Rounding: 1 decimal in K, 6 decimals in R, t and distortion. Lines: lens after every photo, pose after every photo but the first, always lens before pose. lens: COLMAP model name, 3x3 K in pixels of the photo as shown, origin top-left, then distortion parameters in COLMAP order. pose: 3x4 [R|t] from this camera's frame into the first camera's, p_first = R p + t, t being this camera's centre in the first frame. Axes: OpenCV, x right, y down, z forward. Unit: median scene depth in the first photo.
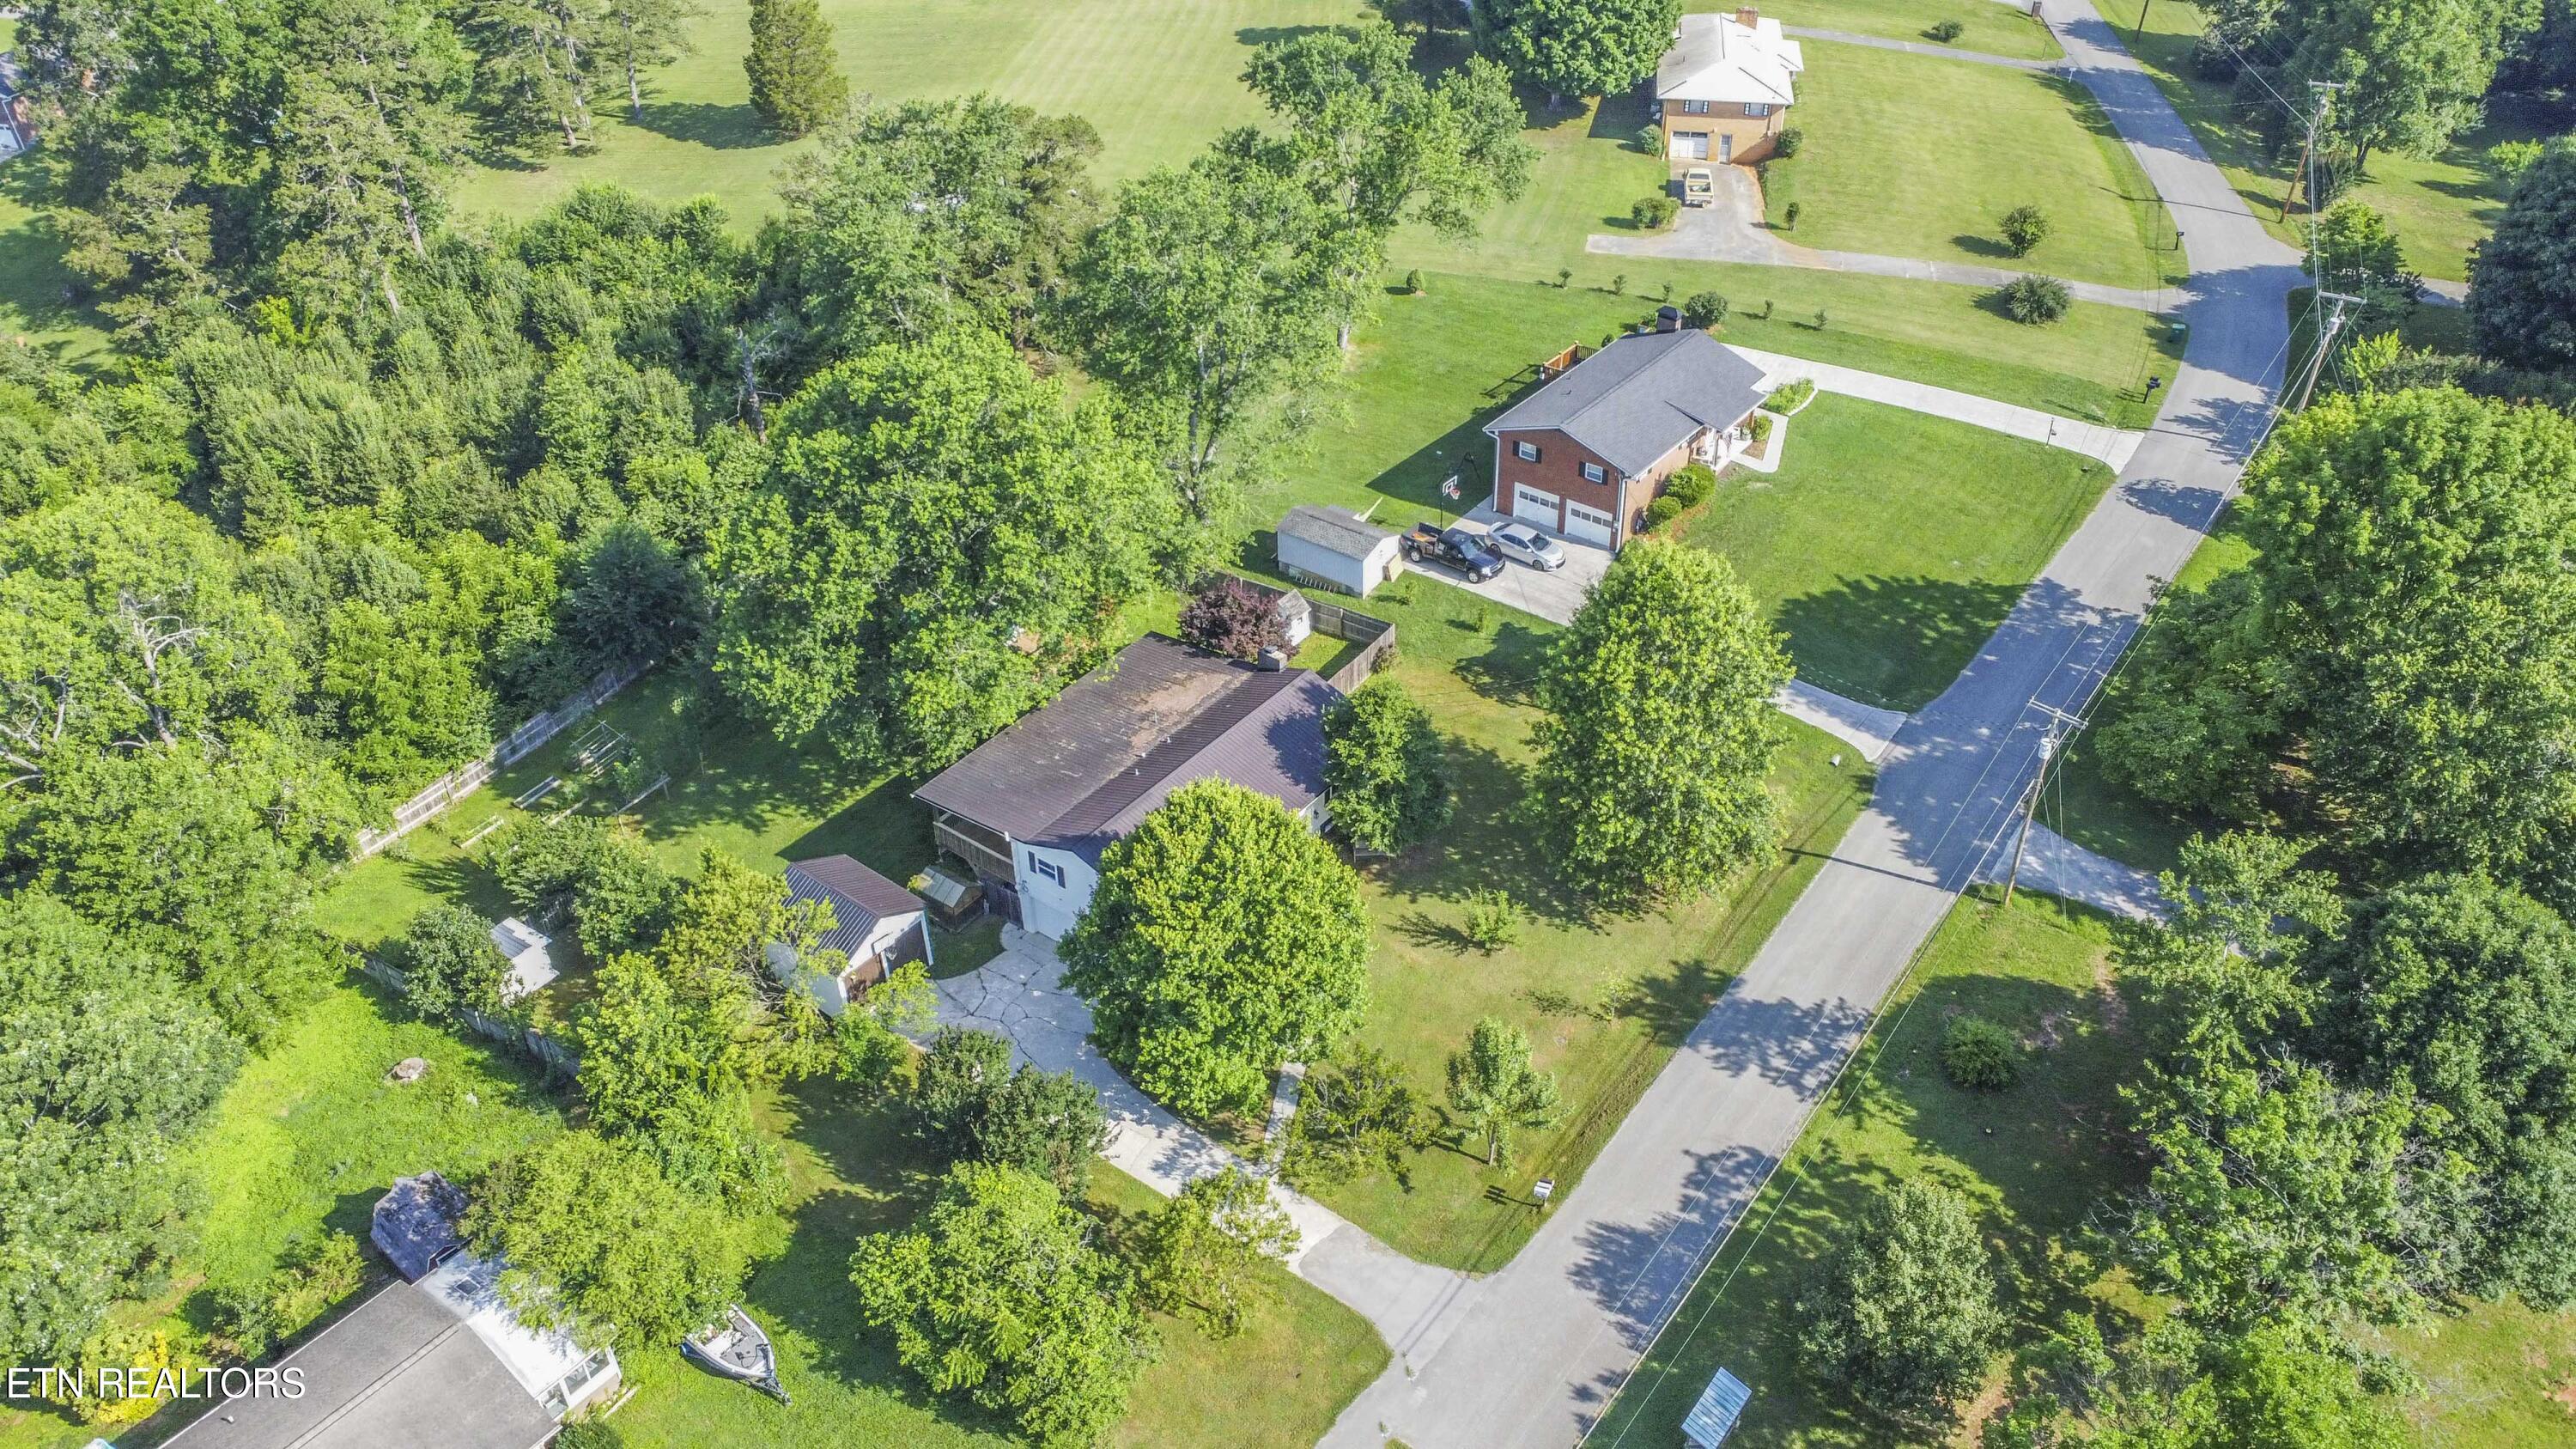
lens RADIAL K [[1931.8, 0, 1308.4], [0, 1931.8, 734.9], [0, 0, 1]] dist [-0.142843, 0.223111]
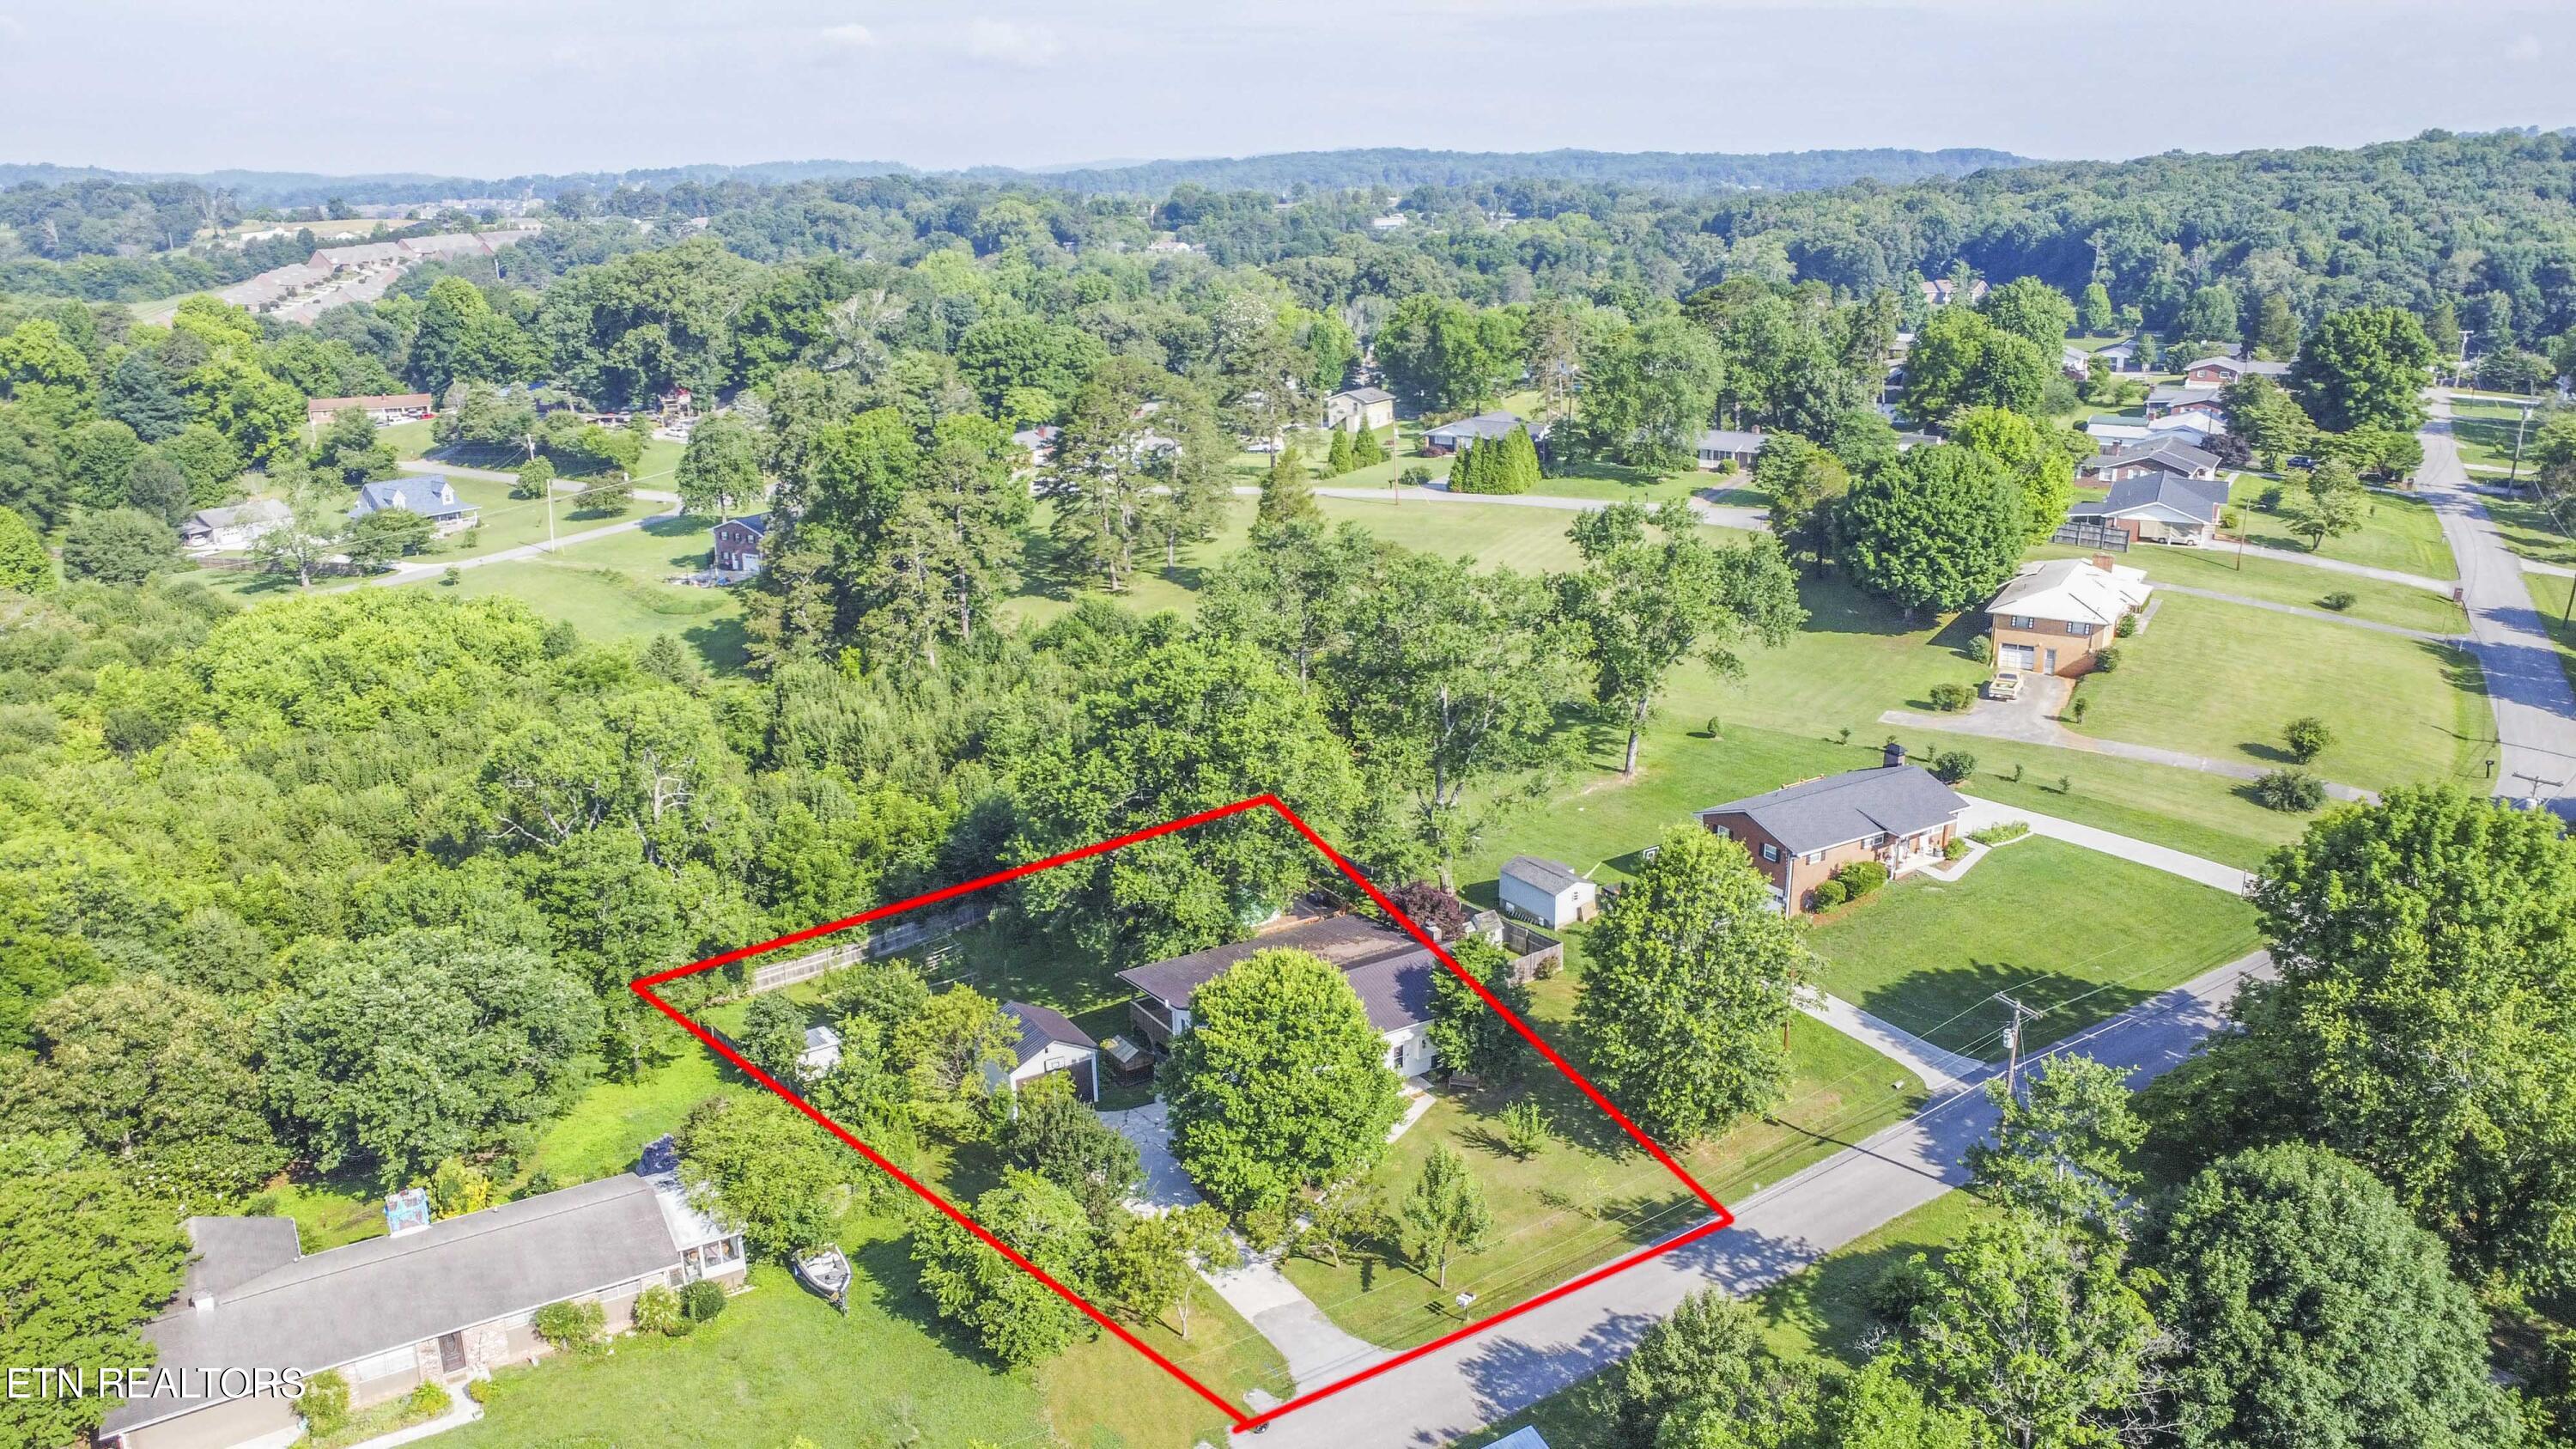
lens RADIAL K [[1895.7, 0, 1288.0], [0, 1895.7, 724.5], [0, 0, 1]] dist [-0.136788, 0.188110]
pose [[0.937968, 0.100076, -0.331966, 0.280729], [-0.197518, 0.941121, -0.274369, 0.183317], [0.284963, 0.322918, 0.902508, -0.147651]]
